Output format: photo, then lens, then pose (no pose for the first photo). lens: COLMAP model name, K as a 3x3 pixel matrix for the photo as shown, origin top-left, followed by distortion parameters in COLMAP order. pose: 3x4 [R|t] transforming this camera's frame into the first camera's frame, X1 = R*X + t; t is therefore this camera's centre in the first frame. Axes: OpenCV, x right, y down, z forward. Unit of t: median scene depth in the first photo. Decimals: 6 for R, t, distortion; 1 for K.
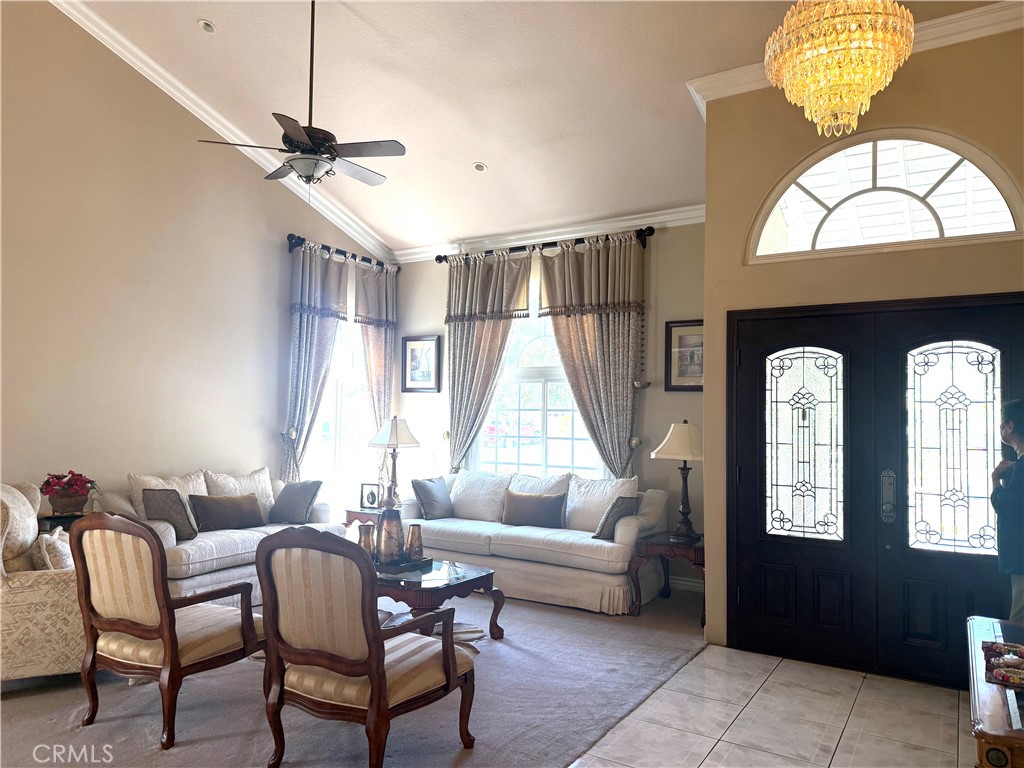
lens RADIAL K [[715.1, 0, 502.6], [0, 715.1, 382.7], [0, 0, 1]] dist [0.011843, -0.036789]
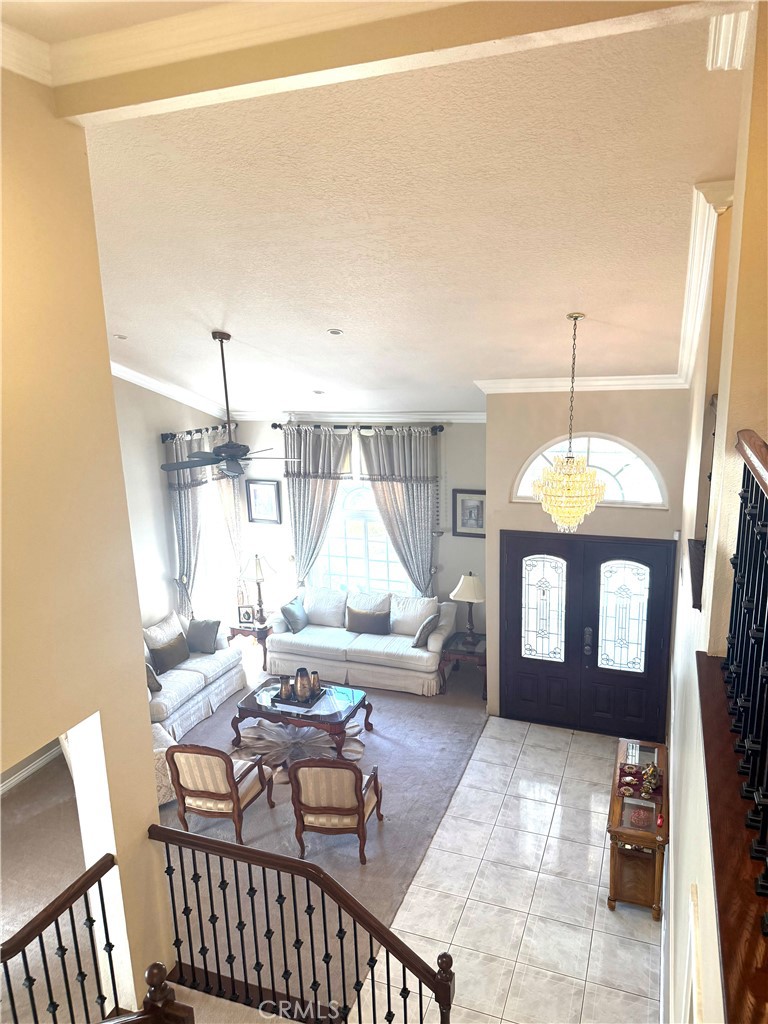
lens RADIAL K [[715.1, 0, 380.2], [0, 715.1, 508.6], [0, 0, 1]] dist [0.011843, -0.036789]
pose [[0.979812, -0.089459, 0.178788, -0.175883], [0.040076, 0.964034, 0.262740, -0.433562], [-0.195862, -0.250270, 0.948158, -0.345924]]
